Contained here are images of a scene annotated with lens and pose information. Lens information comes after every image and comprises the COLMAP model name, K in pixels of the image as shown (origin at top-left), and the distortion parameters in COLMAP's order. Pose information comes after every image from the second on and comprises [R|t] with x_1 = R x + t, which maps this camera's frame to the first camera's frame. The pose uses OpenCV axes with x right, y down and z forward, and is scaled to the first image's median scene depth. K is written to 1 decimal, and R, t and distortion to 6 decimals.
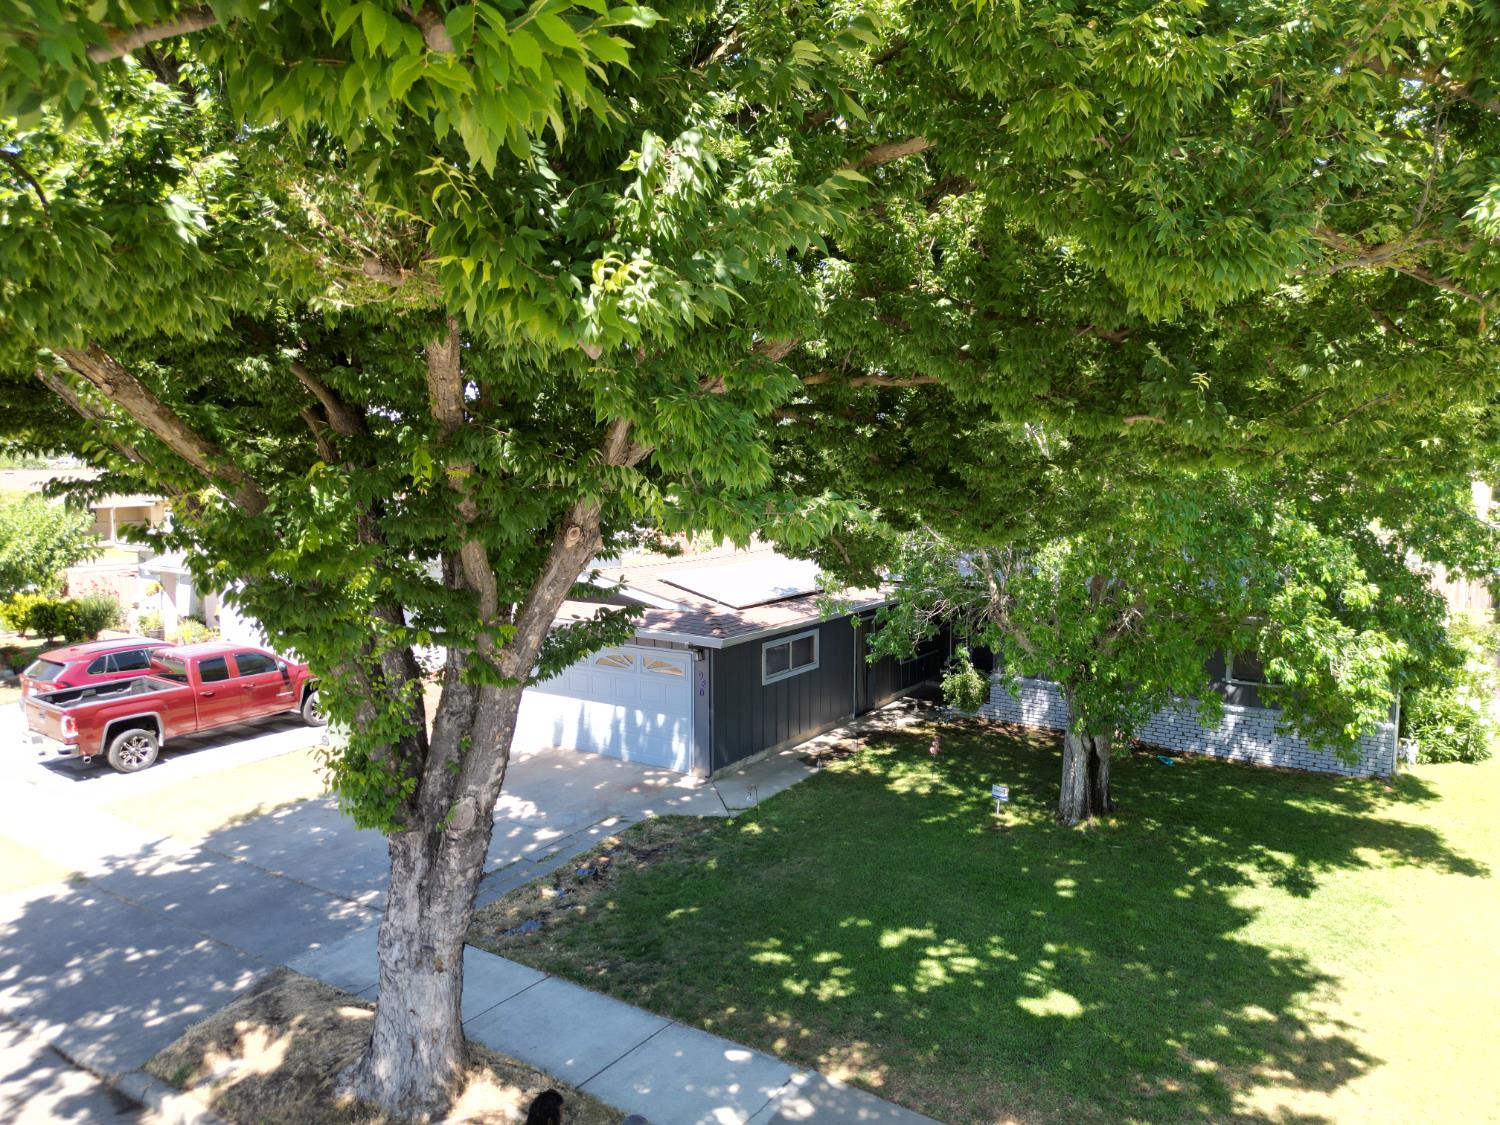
lens RADIAL K [[1039.3, 0, 750.0], [0, 1039.3, 562.5], [0, 0, 1]] dist [0.046473, -0.040515]
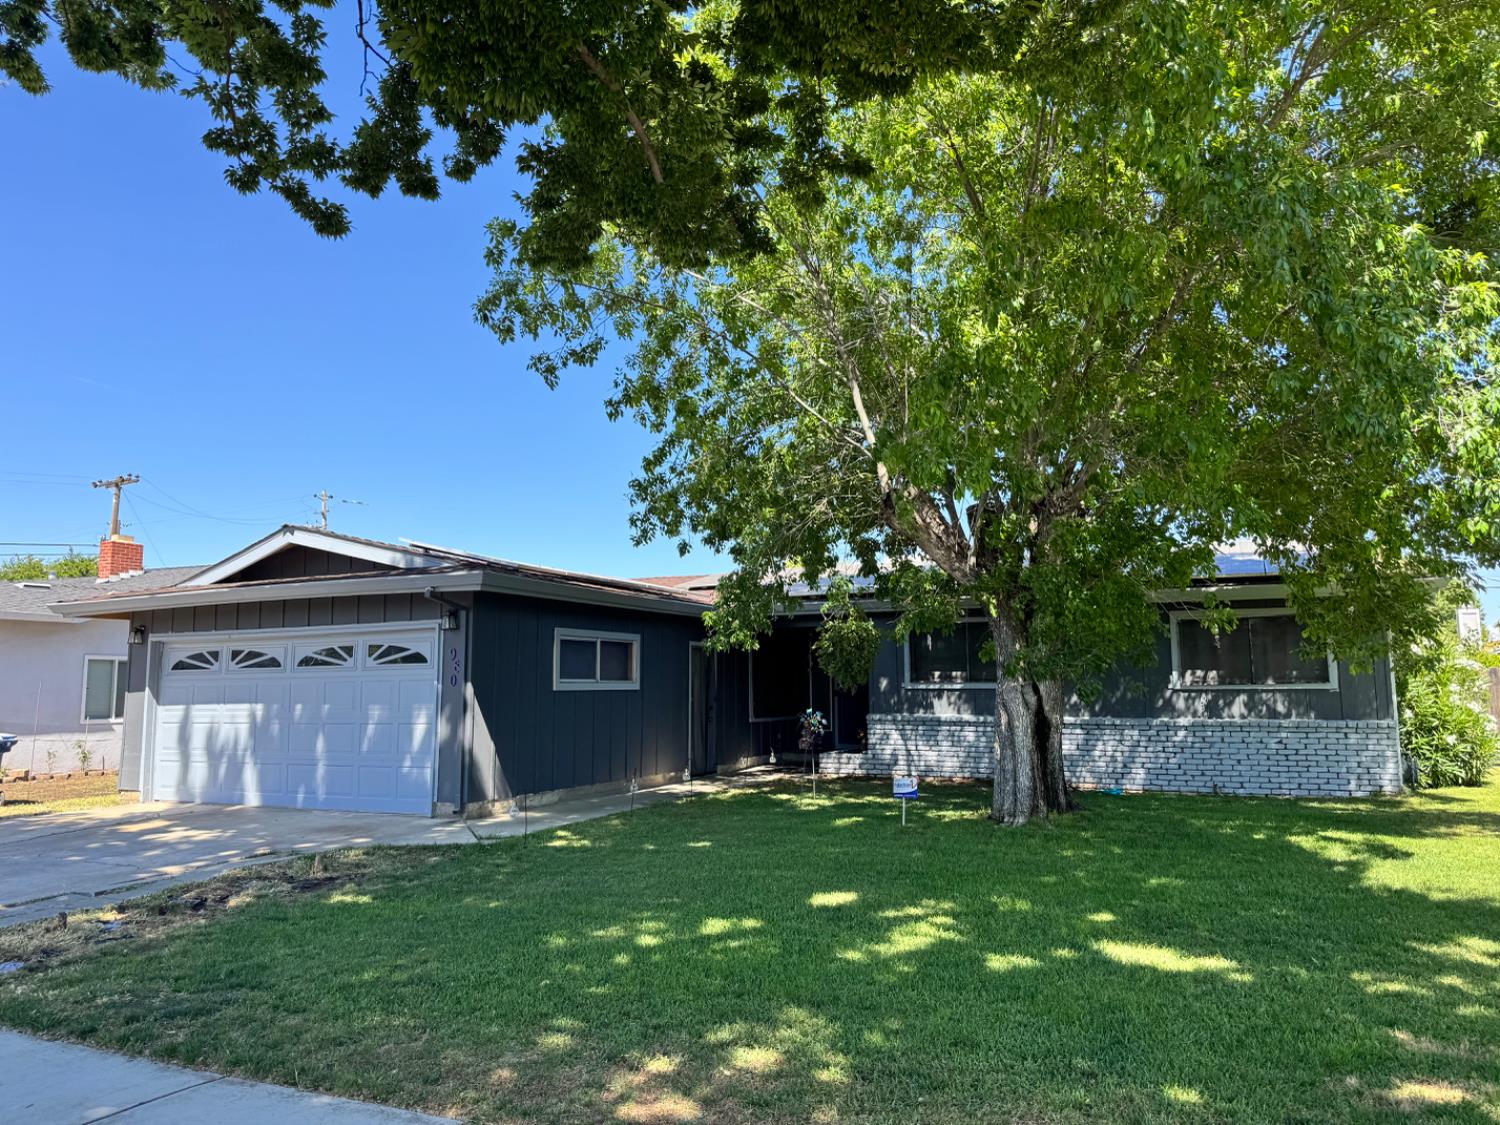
lens RADIAL K [[1071.3, 0, 750.0], [0, 1071.3, 562.5], [0, 0, 1]] dist [-0.005205, -0.003375]
pose [[0.990112, 0.004252, 0.140212, 0.046083], [0.024930, 0.978295, -0.205710, 0.204181], [-0.138043, 0.207172, 0.968516, 0.316618]]
